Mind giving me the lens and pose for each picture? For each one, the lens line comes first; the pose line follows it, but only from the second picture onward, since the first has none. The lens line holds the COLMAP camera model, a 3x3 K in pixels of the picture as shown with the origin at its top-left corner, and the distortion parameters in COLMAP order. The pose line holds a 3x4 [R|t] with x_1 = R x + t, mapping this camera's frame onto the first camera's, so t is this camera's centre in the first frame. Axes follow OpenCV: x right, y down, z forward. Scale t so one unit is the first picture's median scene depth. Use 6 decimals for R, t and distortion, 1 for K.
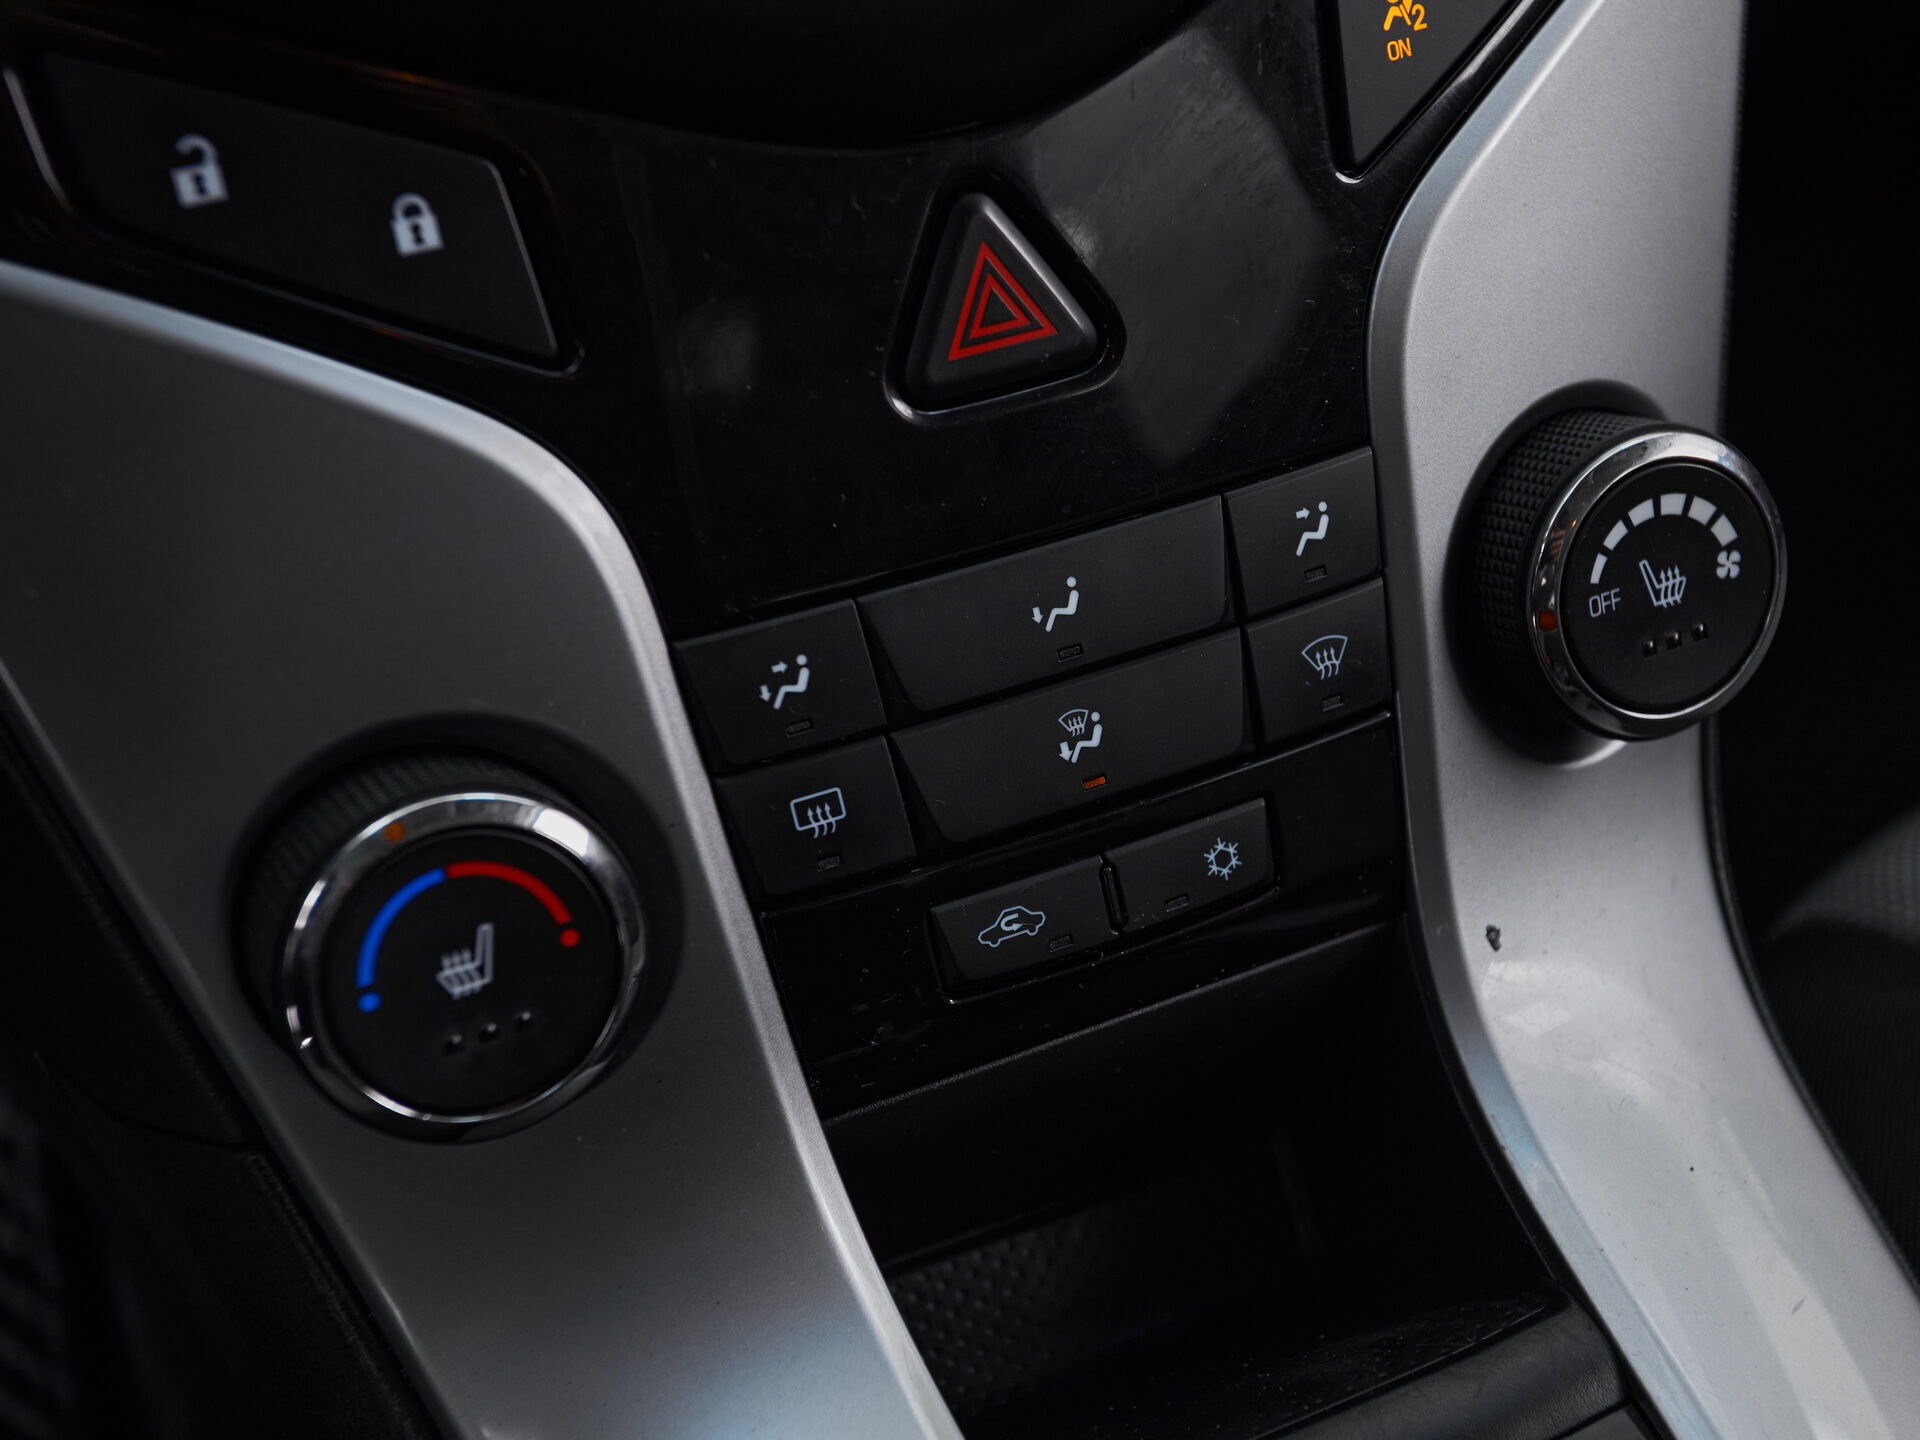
lens RADIAL K [[2555.6, 0, 955.4], [0, 2555.6, 727.2], [0, 0, 1]] dist [0.021314, 0.000000]
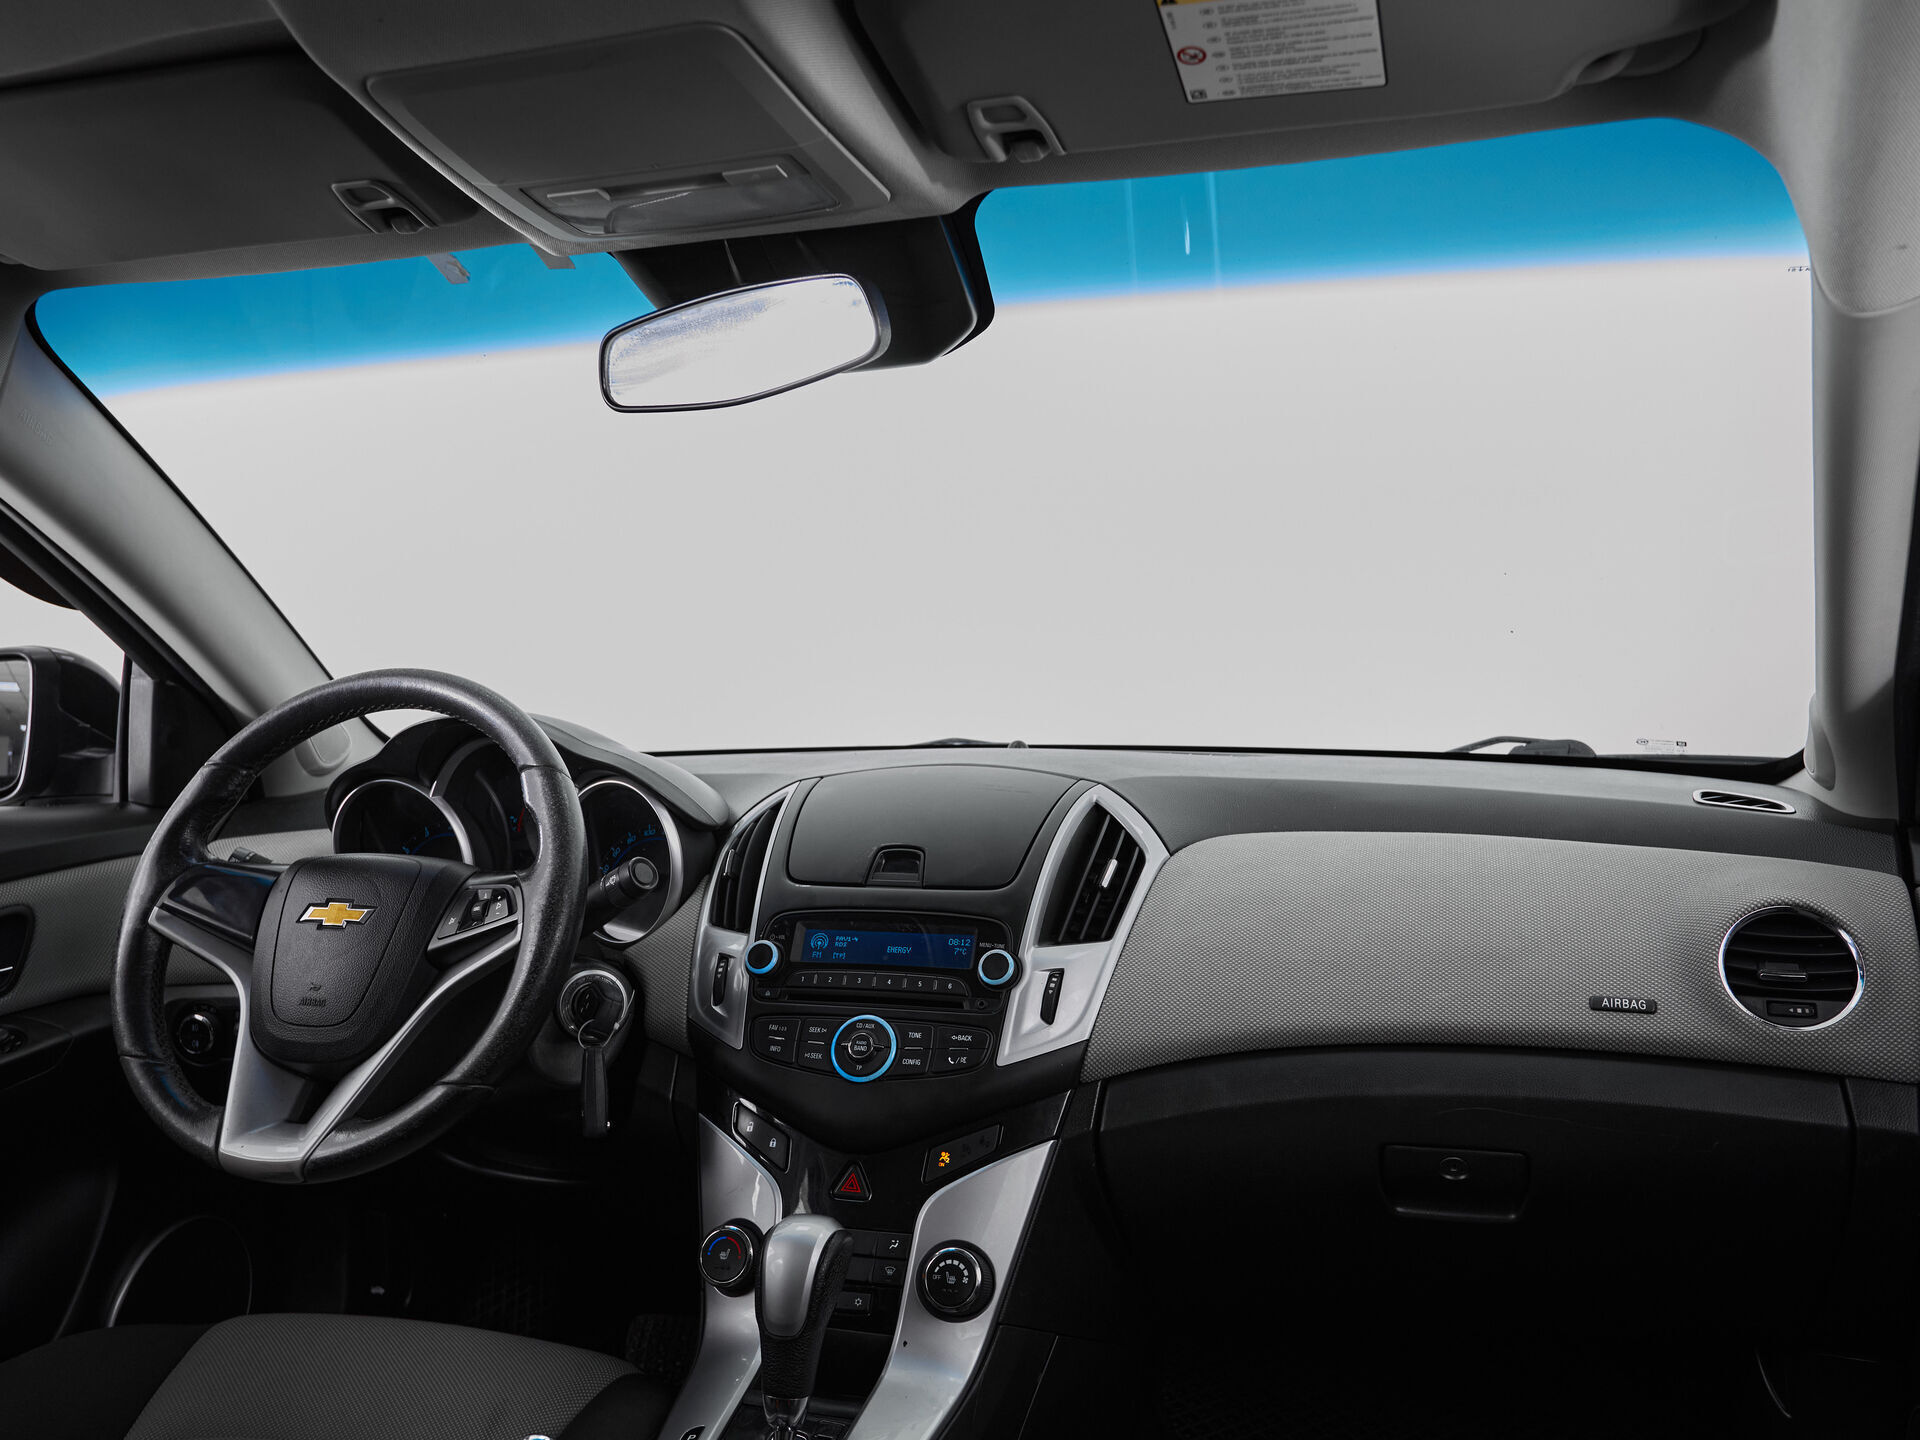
lens RADIAL K [[1587.7, 0, 953.0], [0, 1587.7, 722.5], [0, 0, 1]] dist [-0.042156, 0.033510]
pose [[0.741156, 0.035322, -0.670403, 2.505961], [-0.420448, 0.802935, -0.422516, 0.405292], [0.523366, 0.595019, 0.609951, -1.651306]]
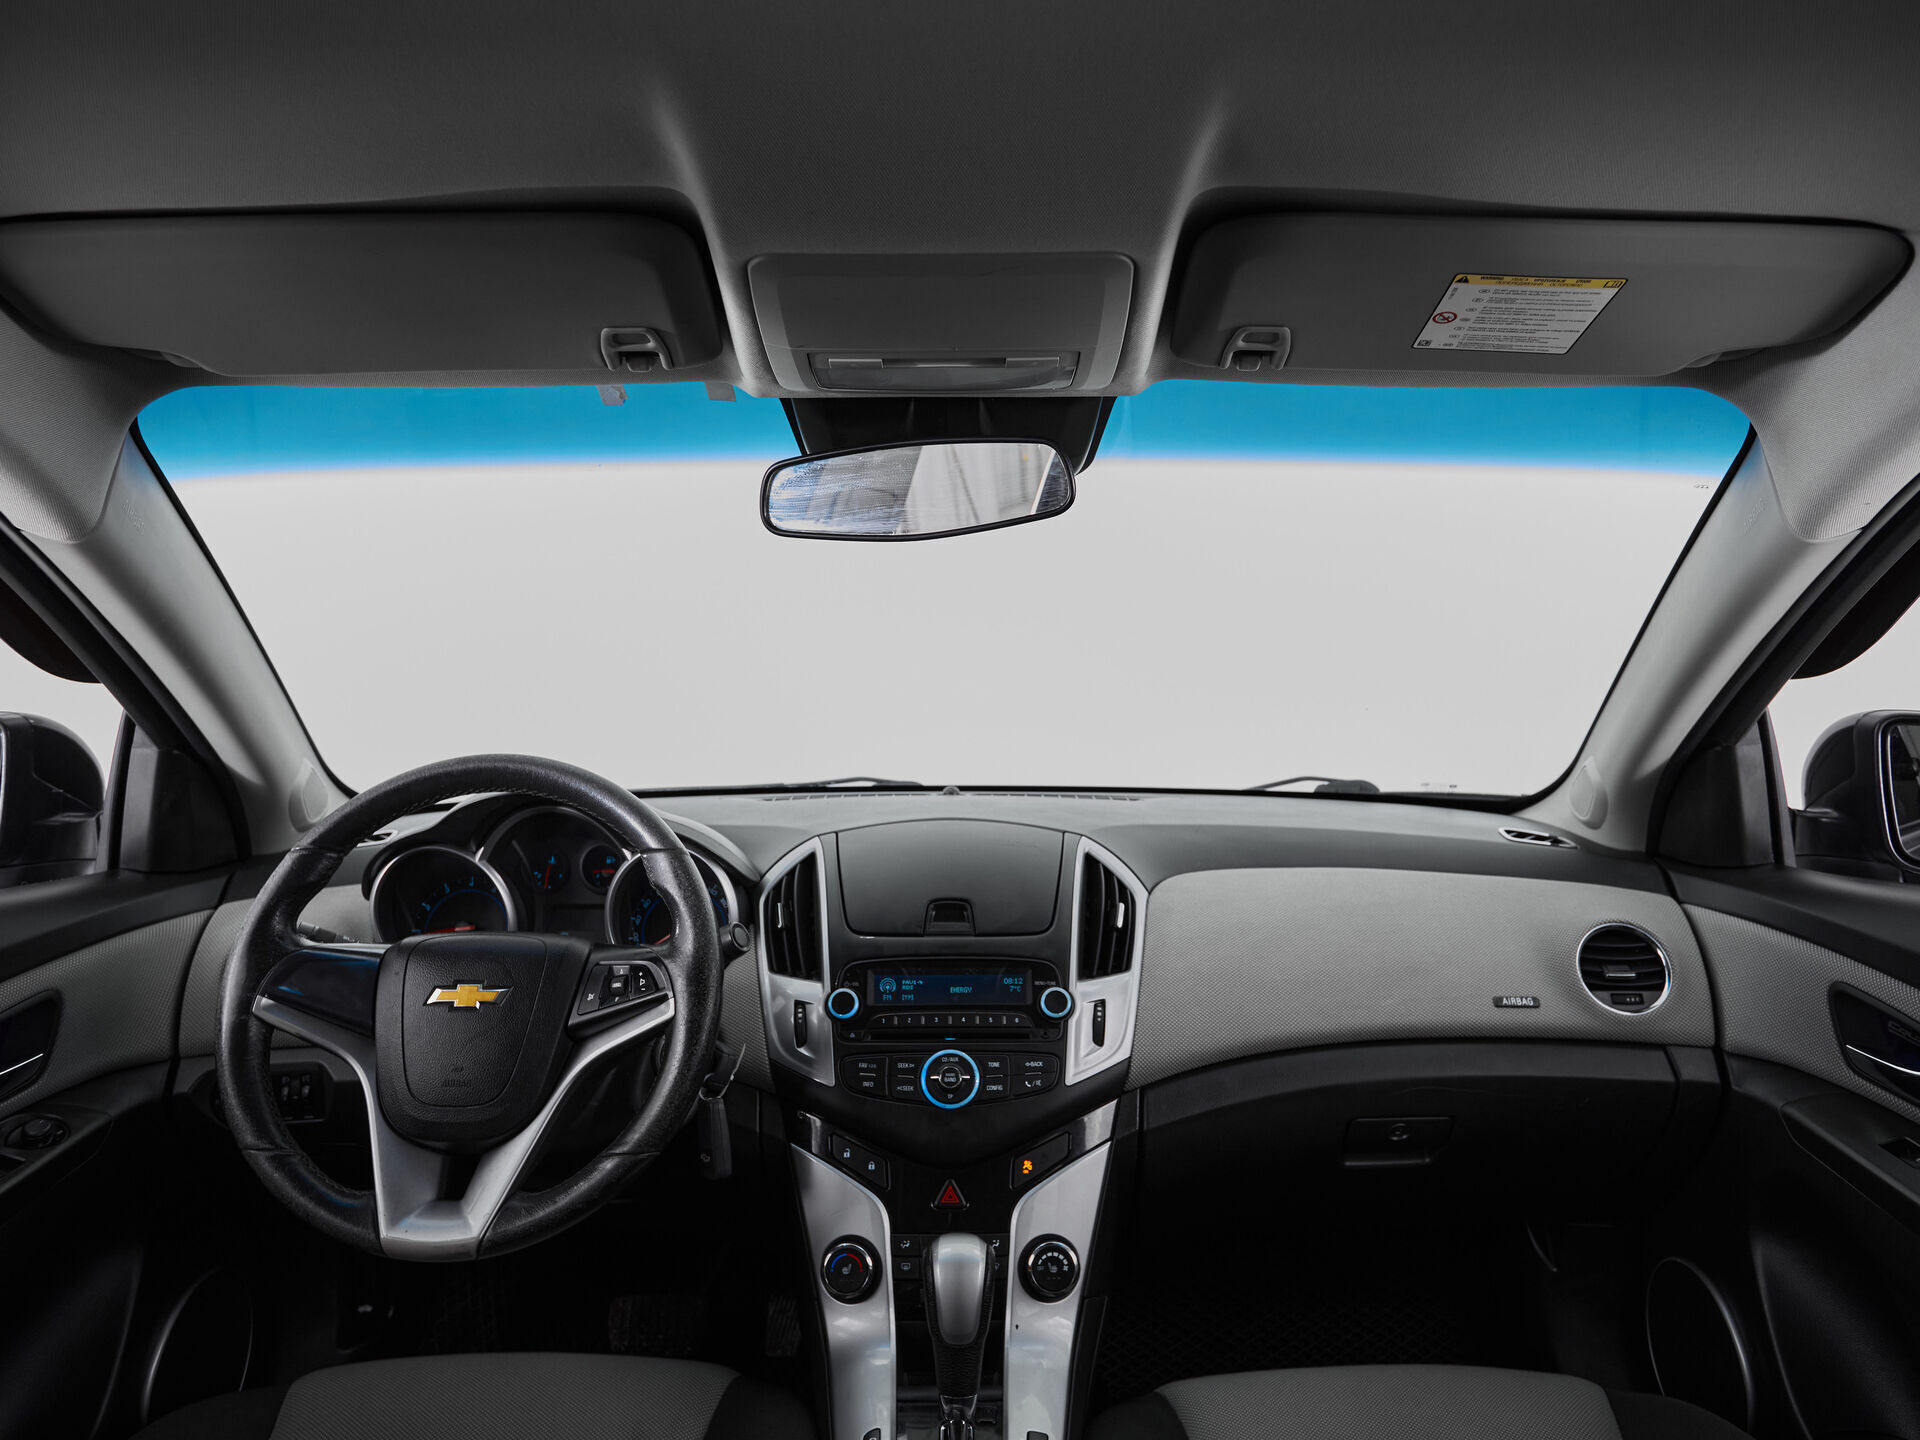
lens RADIAL K [[1287.5, 0, 972.8], [0, 1287.5, 716.5], [0, 0, 1]] dist [-0.073413, 0.047545]
pose [[0.910910, 0.042794, -0.410380, 1.385736], [-0.271501, 0.811110, -0.518062, 0.532871], [0.310693, 0.583326, 0.750467, -2.230375]]
